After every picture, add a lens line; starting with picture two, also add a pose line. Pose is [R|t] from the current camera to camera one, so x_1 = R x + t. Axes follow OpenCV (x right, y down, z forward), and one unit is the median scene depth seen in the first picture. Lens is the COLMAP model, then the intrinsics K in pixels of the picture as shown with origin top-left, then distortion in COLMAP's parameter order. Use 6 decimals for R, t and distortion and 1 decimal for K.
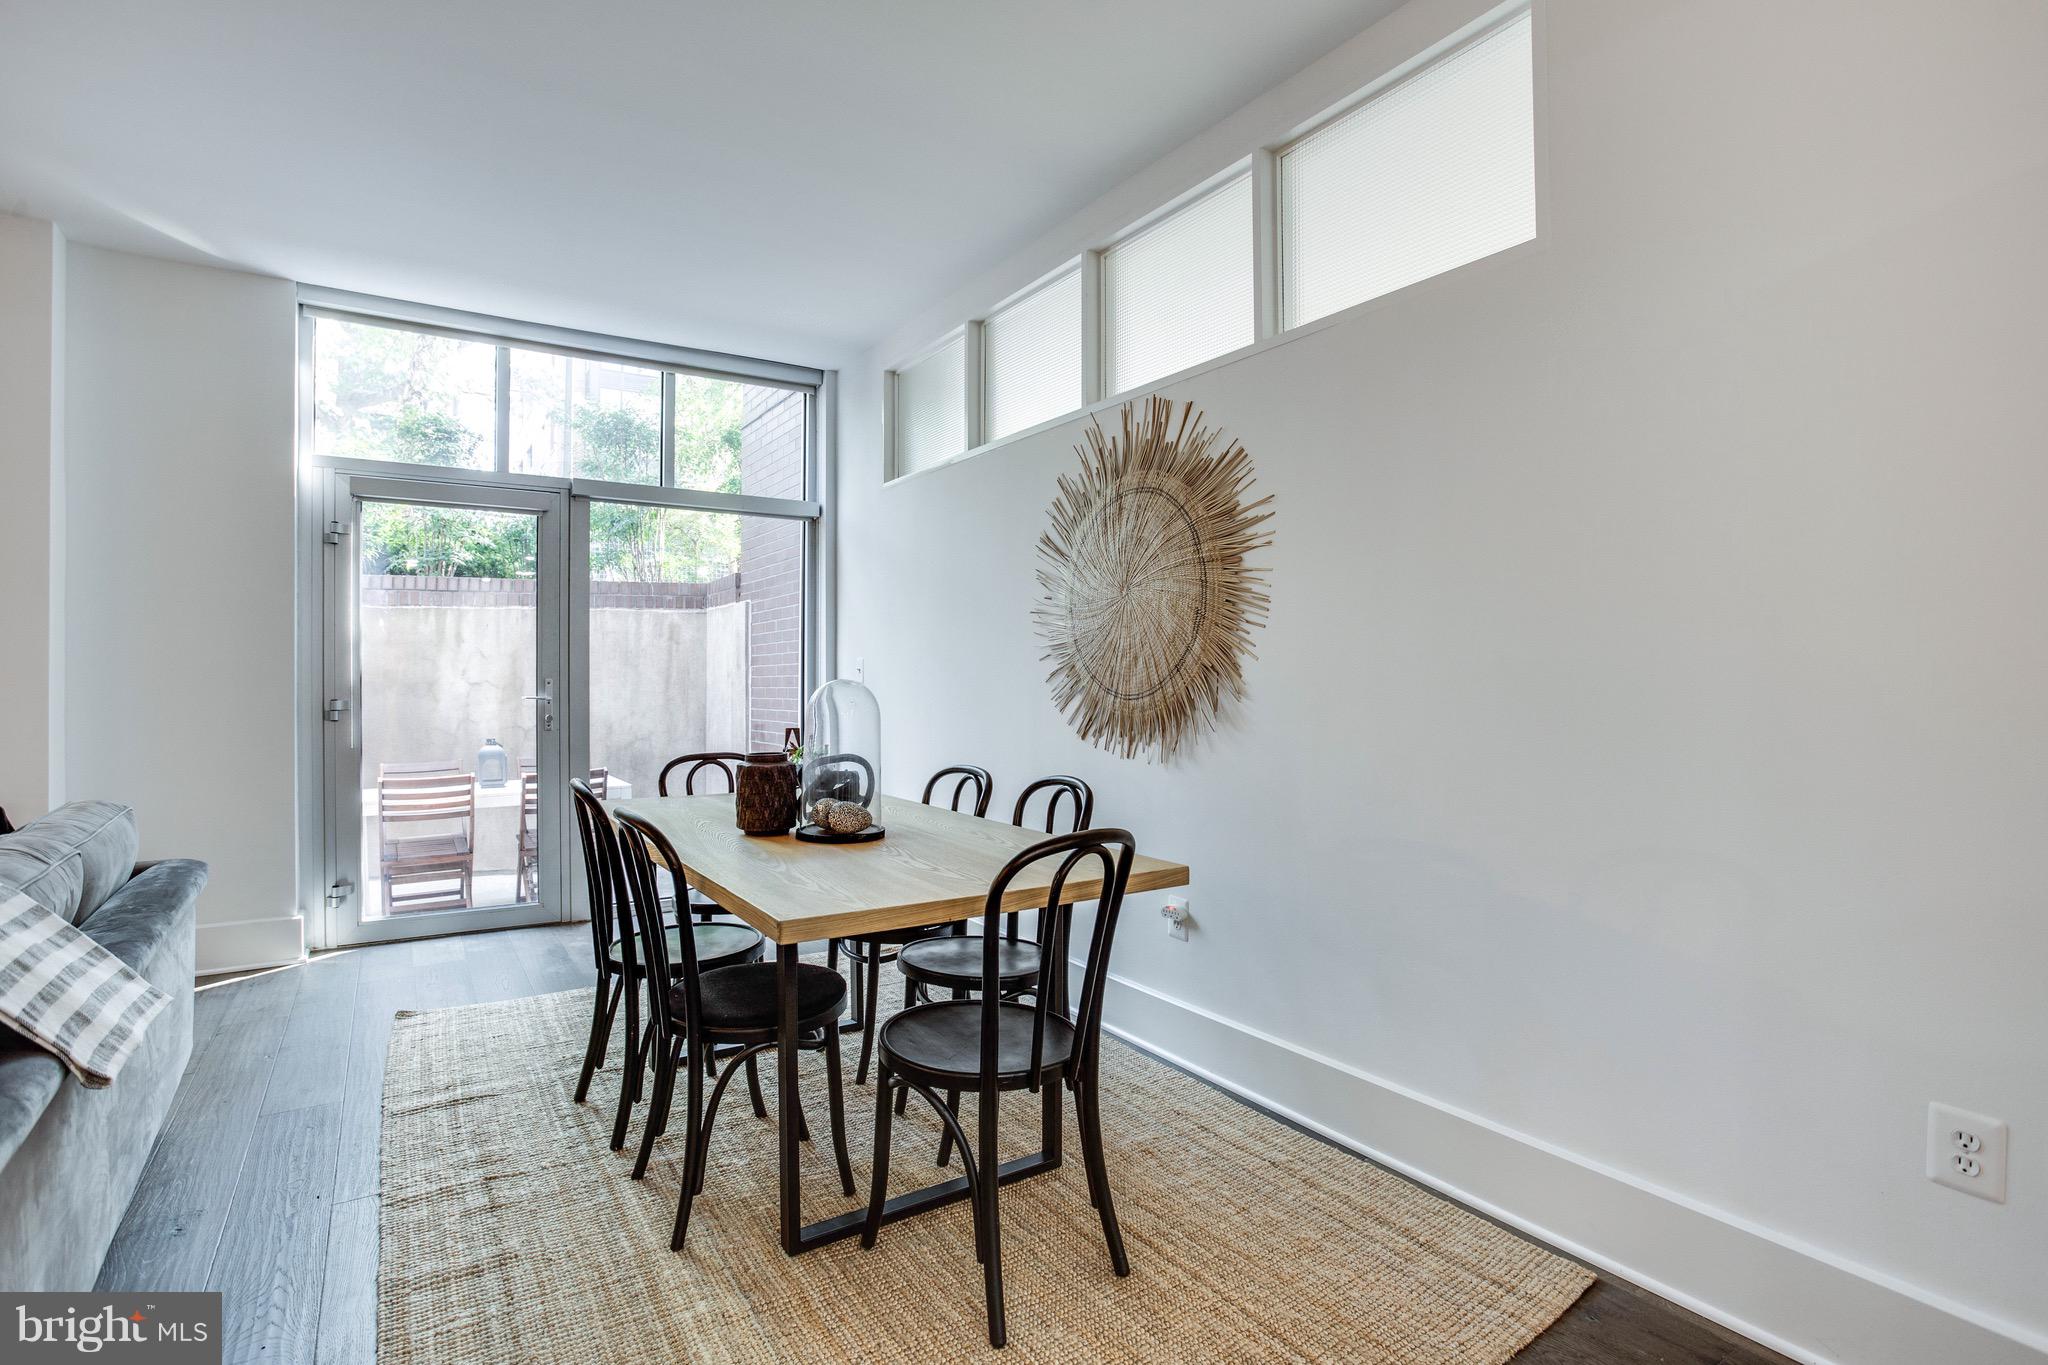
lens RADIAL K [[1032.0, 0, 1024.0], [0, 1032.0, 682.5], [0, 0, 1]] dist [-0.057013, 0.039461]
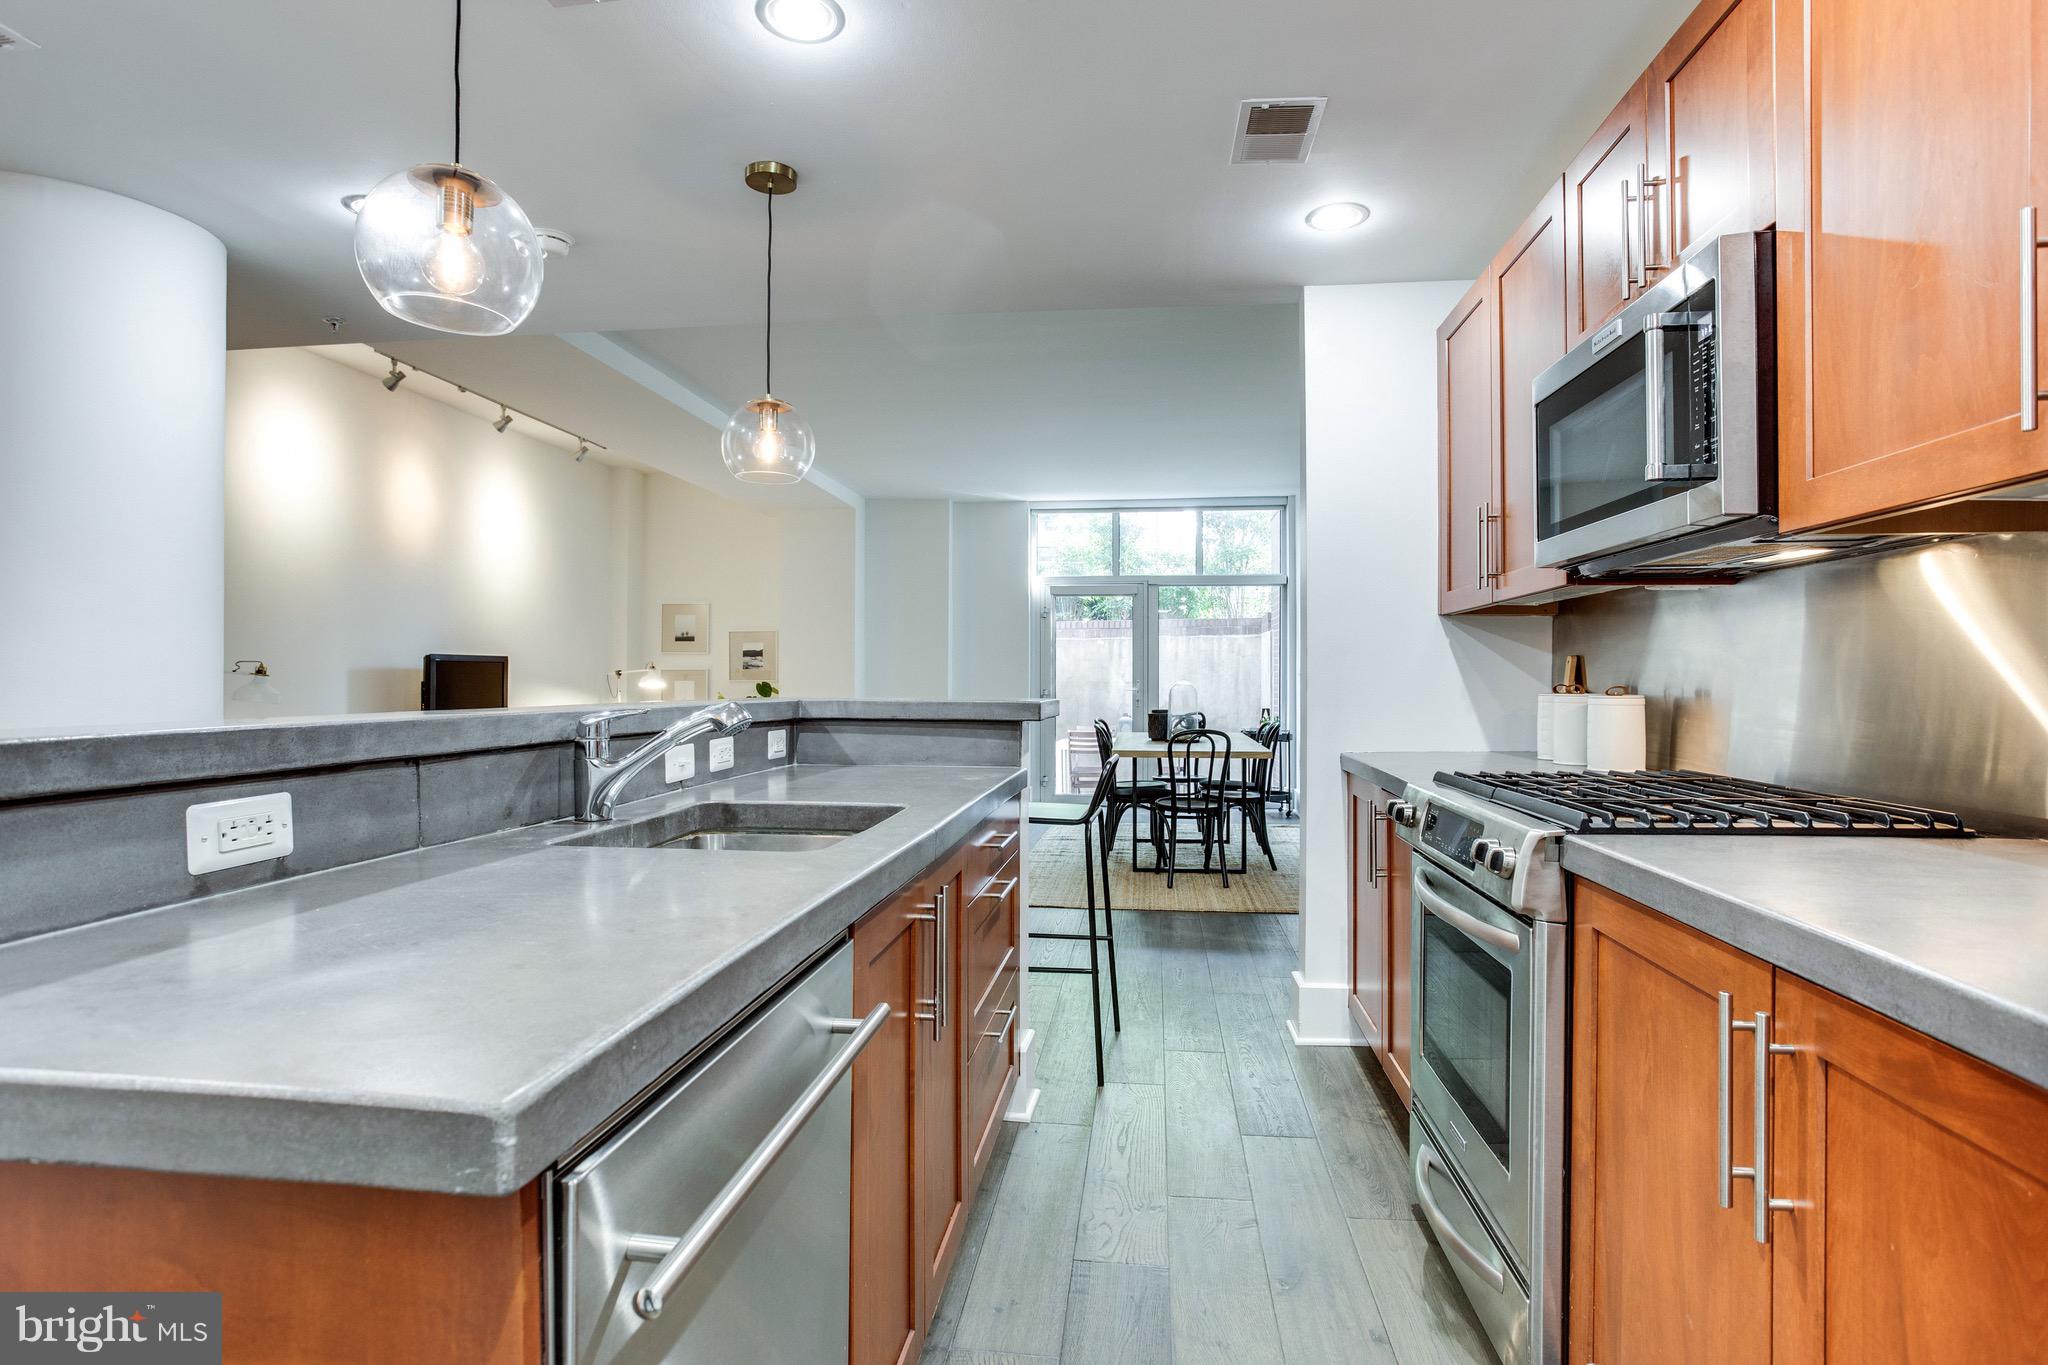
lens RADIAL K [[1032.0, 0, 1024.0], [0, 1032.0, 682.5], [0, 0, 1]] dist [-0.057013, 0.039461]
pose [[0.778105, 0.002512, -0.628129, 0.655143], [-0.002620, 0.999996, 0.000753, 0.000564], [0.628129, 0.001060, 0.778109, -0.718978]]
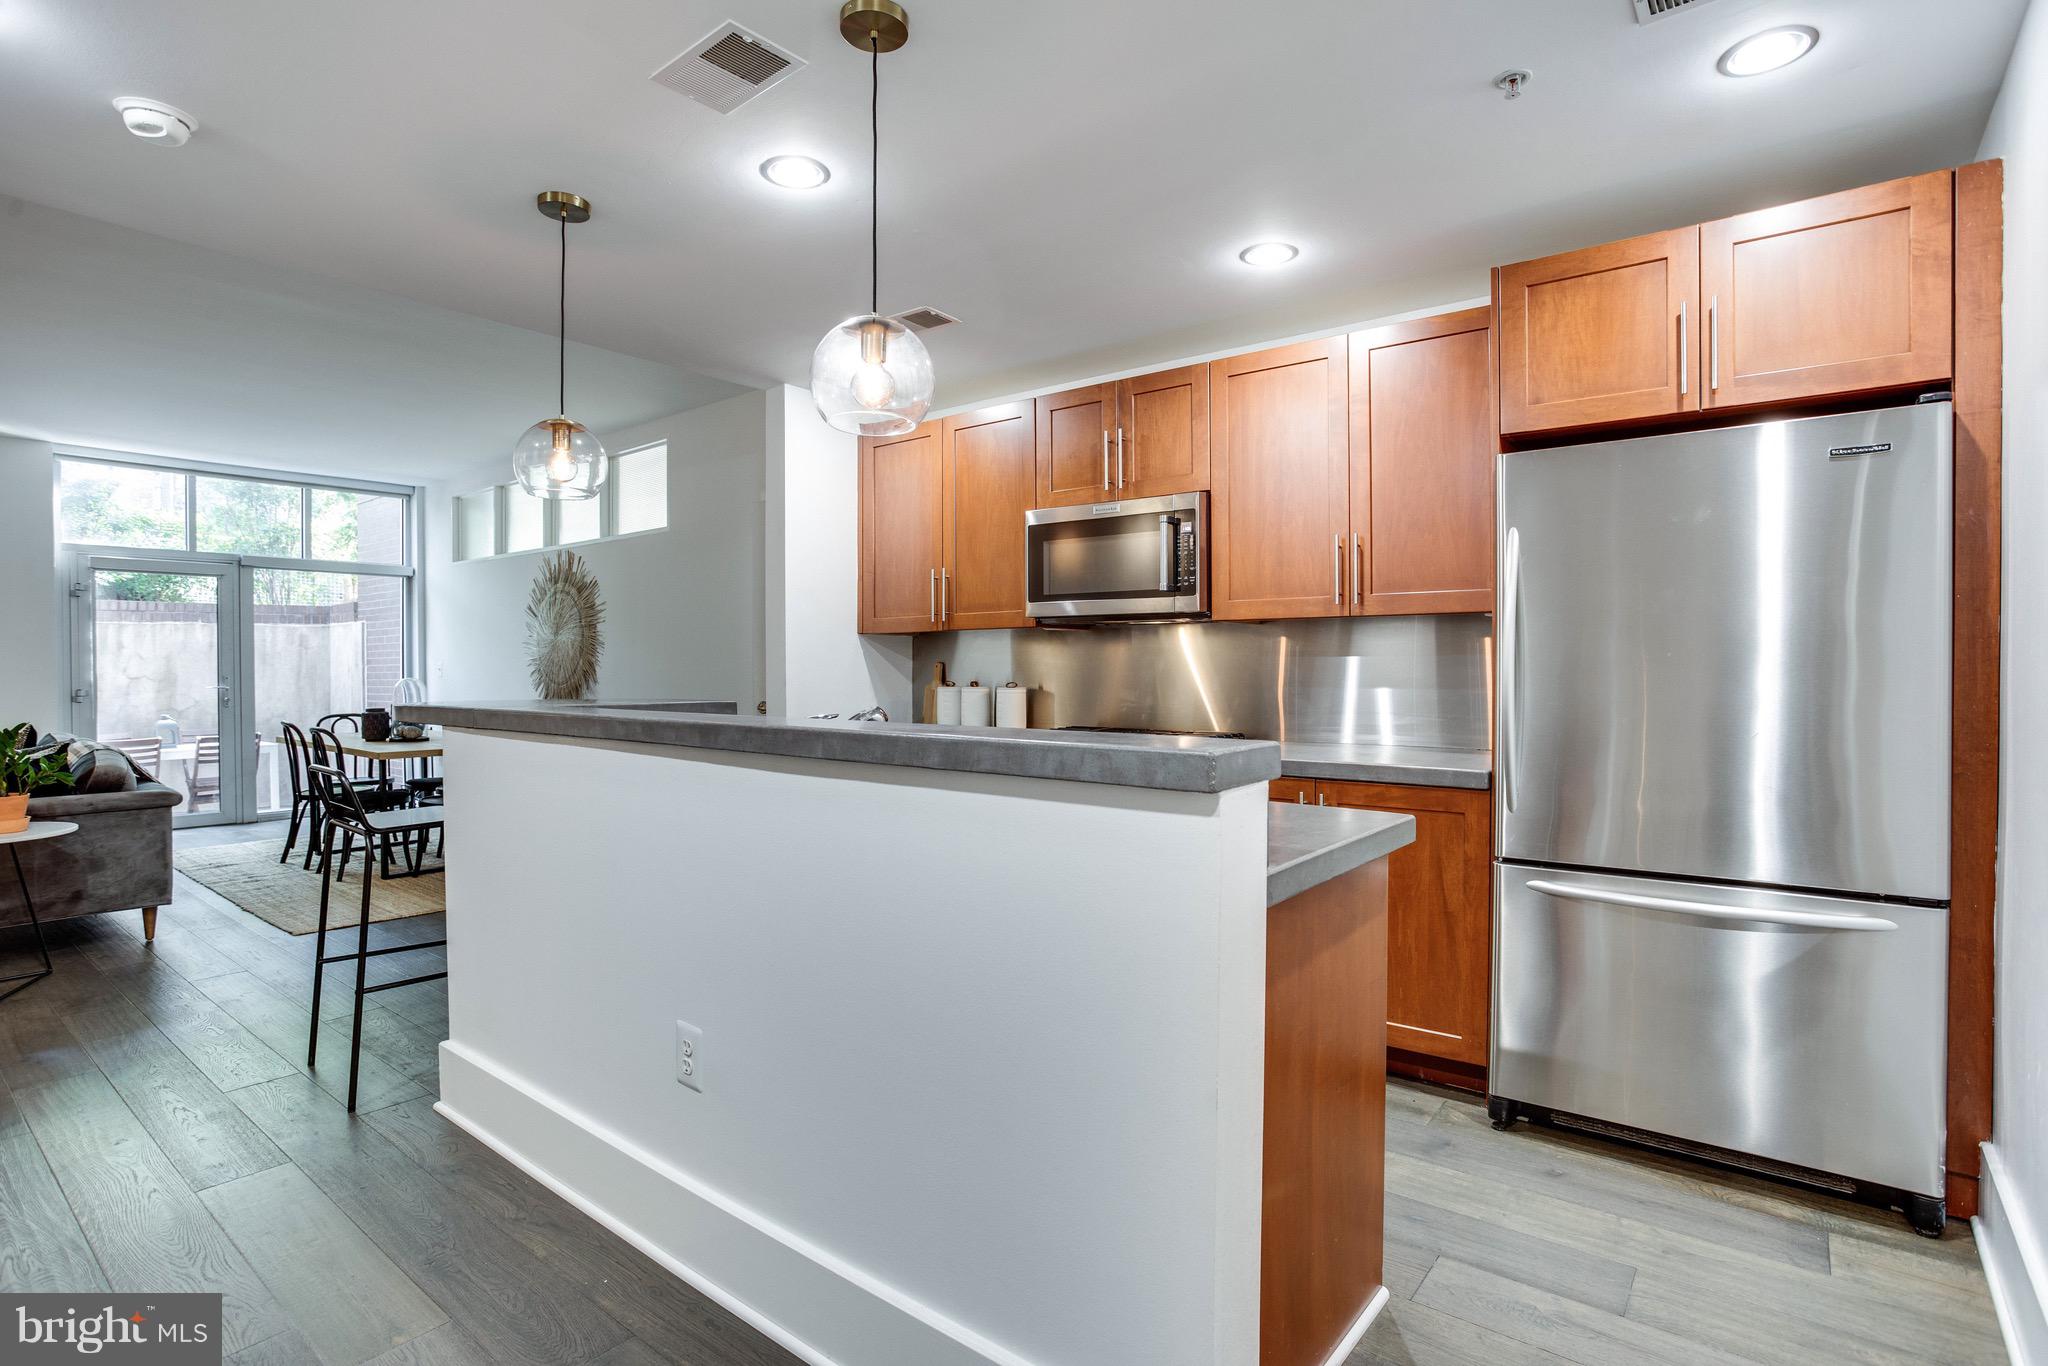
lens RADIAL K [[985.6, 0, 1024.6], [0, 985.6, 677.1], [0, 0, 1]] dist [-0.067795, 0.033797]
pose [[0.941925, -0.006918, 0.335753, 0.255356], [0.004148, 0.999951, 0.008965, -0.011237], [-0.335799, -0.007051, 0.941907, -0.978564]]
